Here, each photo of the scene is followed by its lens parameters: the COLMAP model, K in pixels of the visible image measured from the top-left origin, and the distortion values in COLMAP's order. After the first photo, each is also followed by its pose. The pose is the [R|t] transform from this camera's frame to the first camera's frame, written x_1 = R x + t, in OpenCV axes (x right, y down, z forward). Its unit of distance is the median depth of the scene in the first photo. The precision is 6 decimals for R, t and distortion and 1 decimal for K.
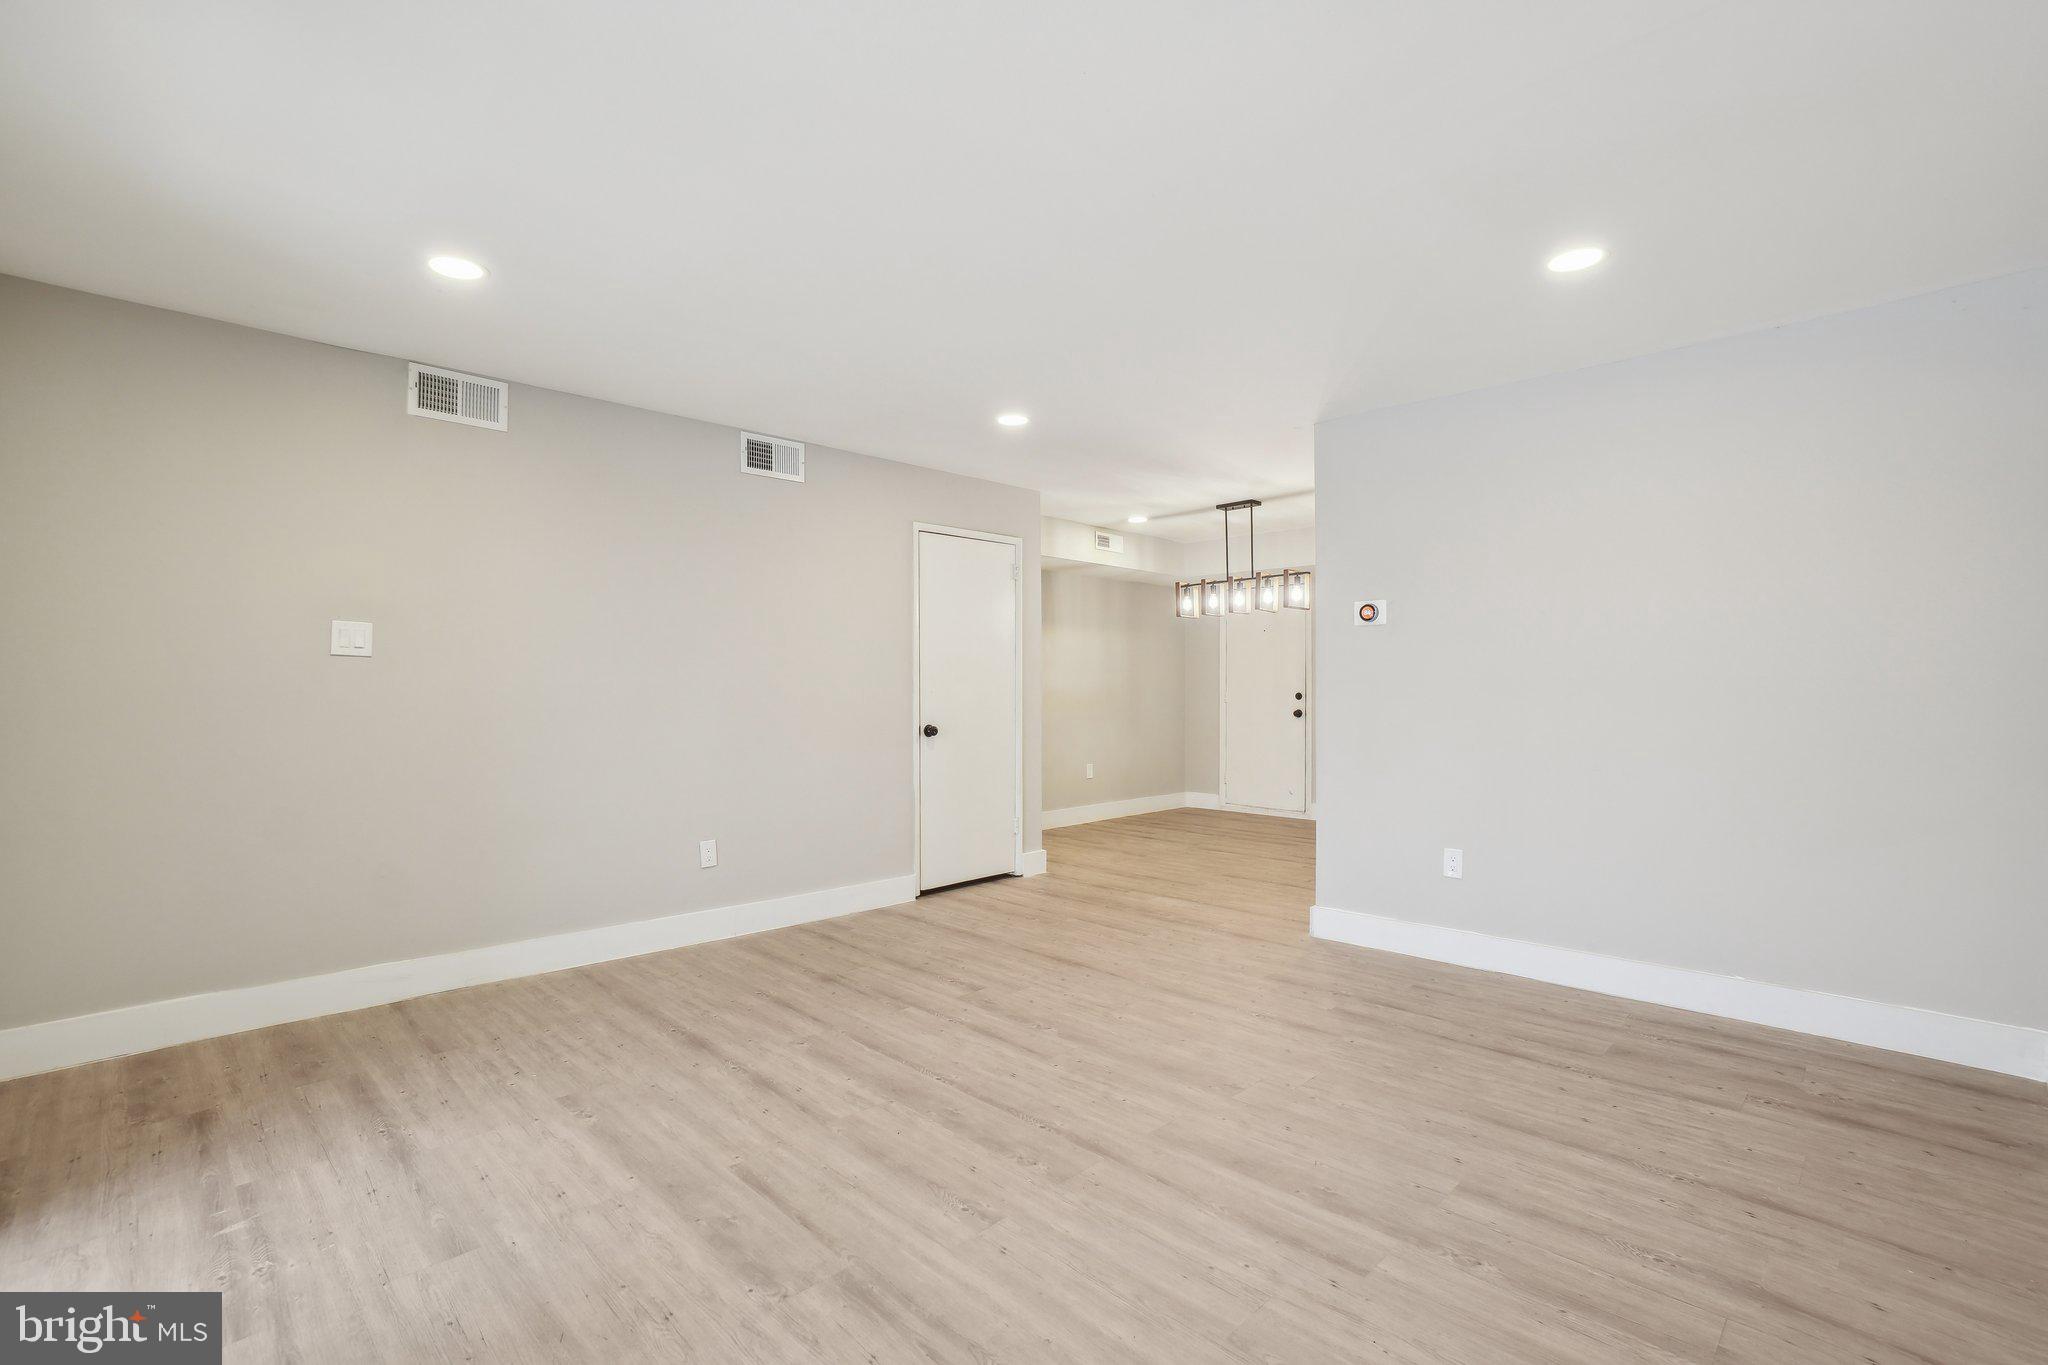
lens RADIAL K [[926.5, 0, 1005.7], [0, 926.5, 692.4], [0, 0, 1]] dist [-0.056095, 0.025922]
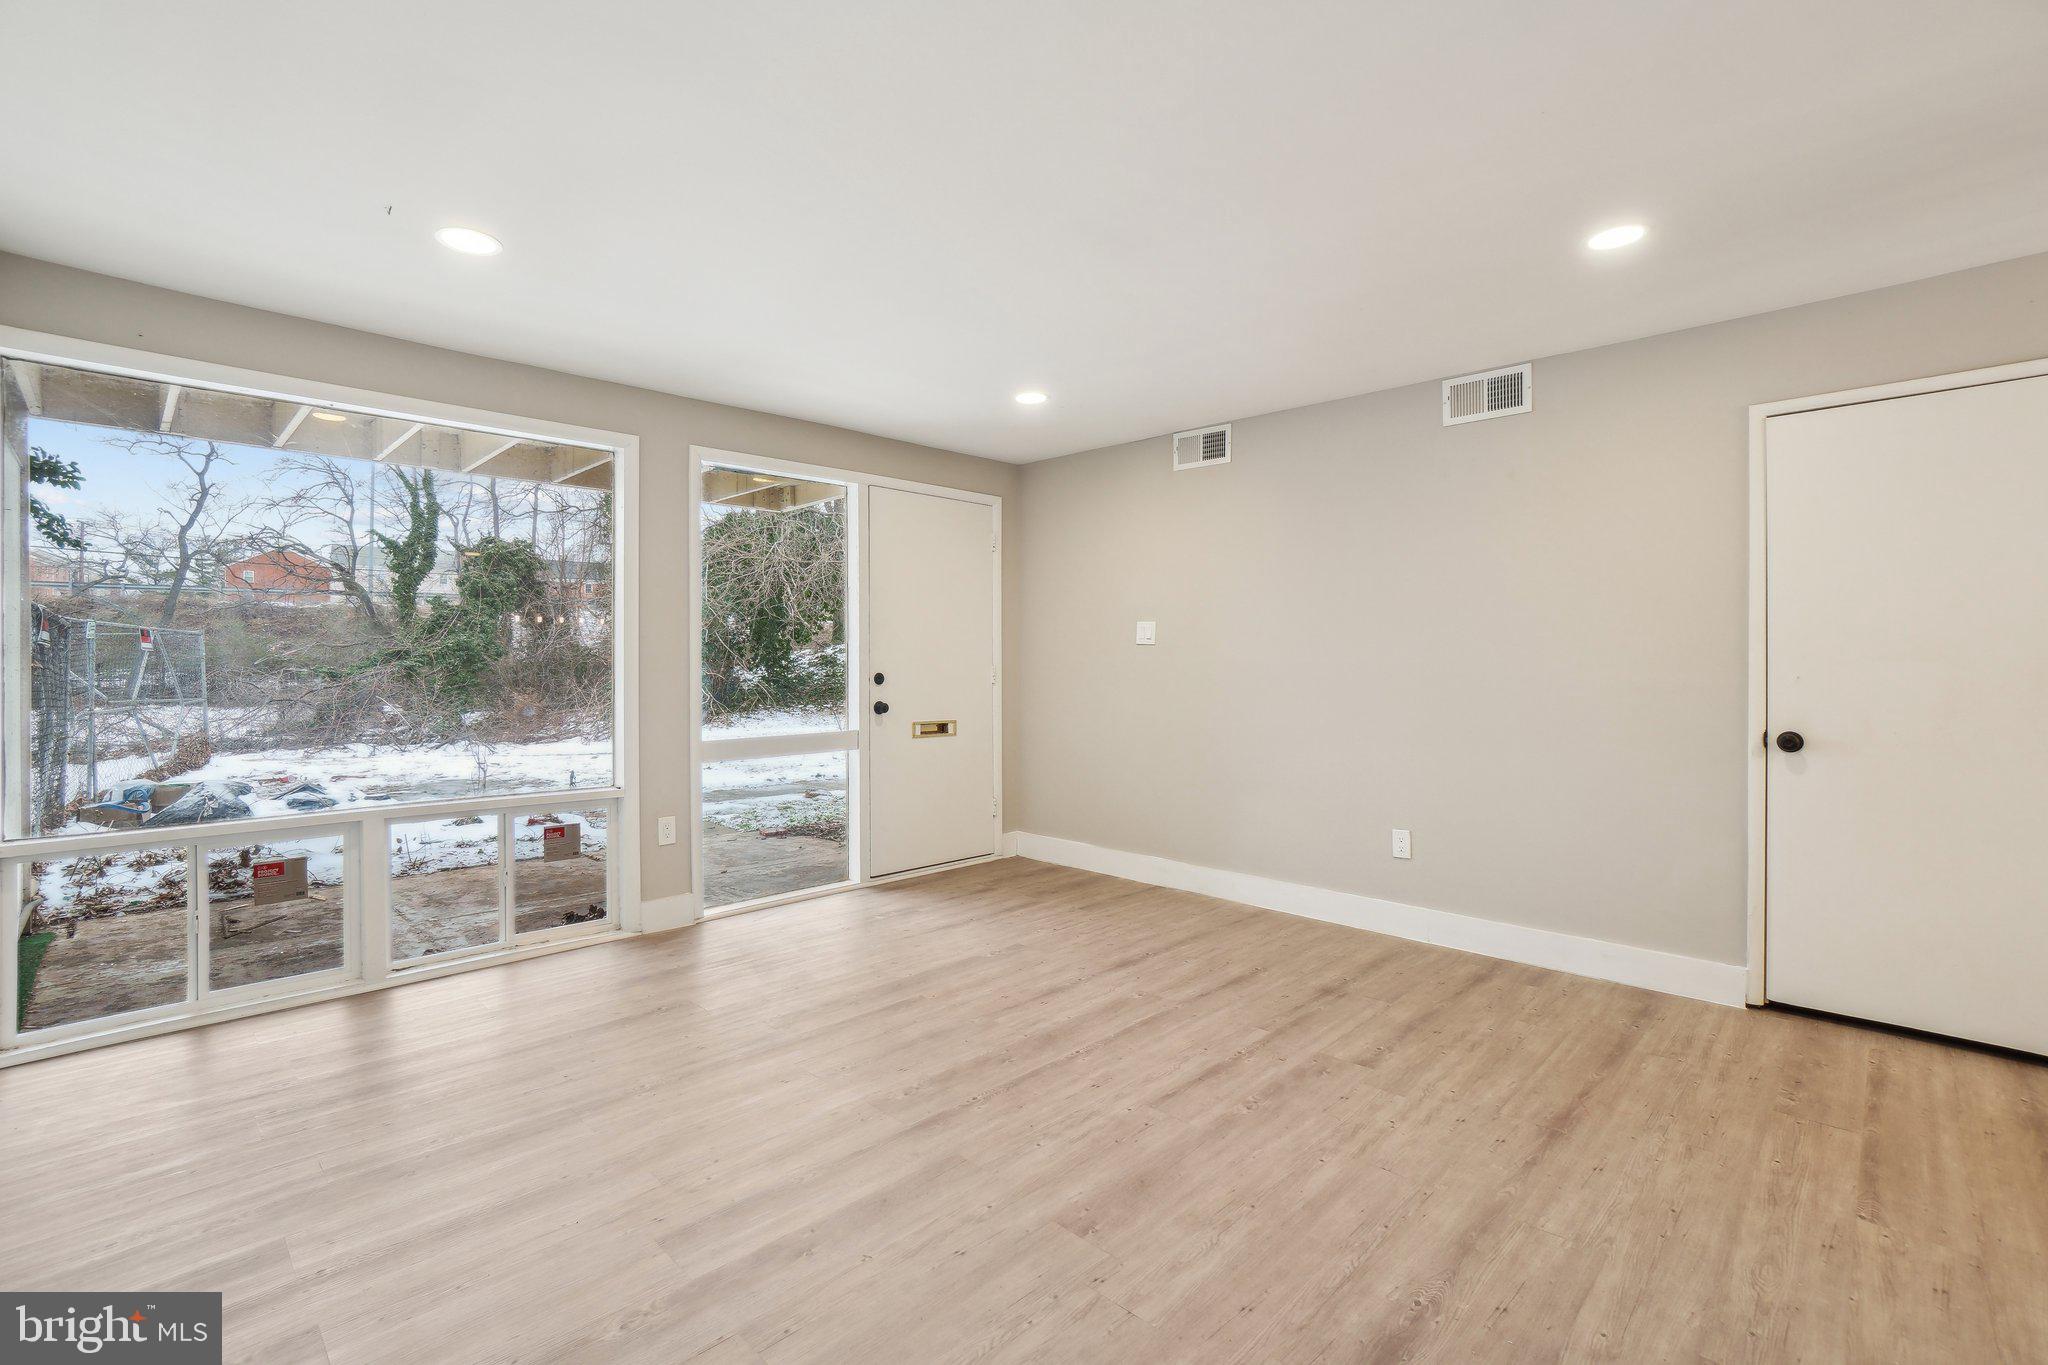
lens RADIAL K [[916.4, 0, 1011.8], [0, 916.4, 675.7], [0, 0, 1]] dist [-0.052166, 0.023857]
pose [[0.010713, 0.014472, -0.999838, 0.747082], [-0.010070, 0.999846, 0.014365, -0.008169], [0.999892, 0.009915, 0.010857, 0.733551]]
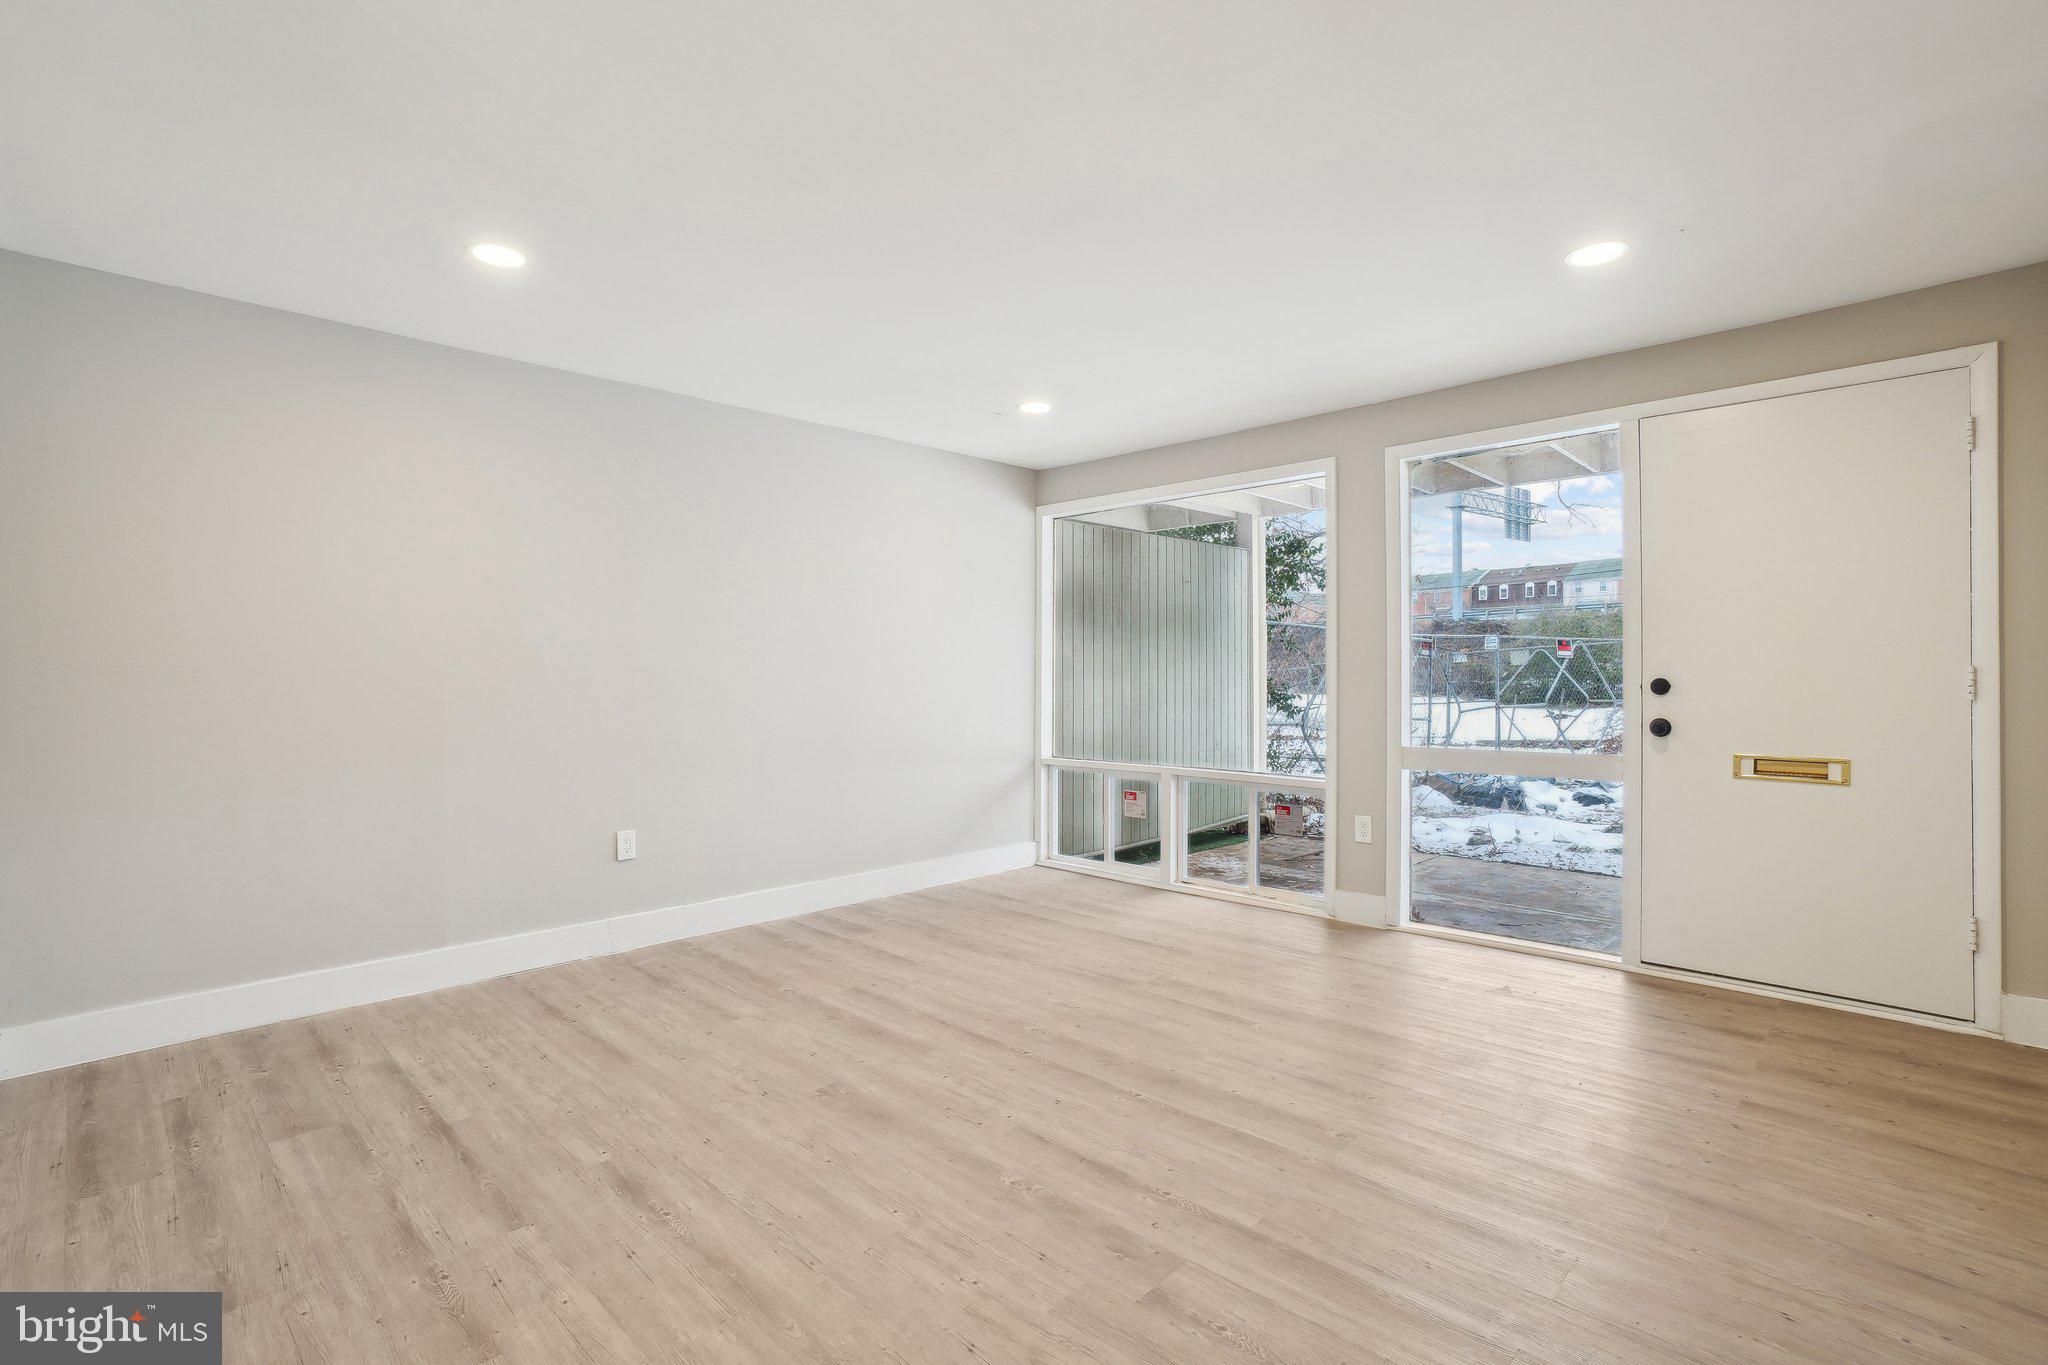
lens RADIAL K [[958.8, 0, 1018.2], [0, 958.8, 664.9], [0, 0, 1]] dist [-0.049530, 0.023281]
pose [[-0.999767, 0.004437, -0.021103, 0.052248], [0.004380, 0.999987, 0.002728, -0.010979], [0.021115, 0.002635, -0.999774, 1.568255]]
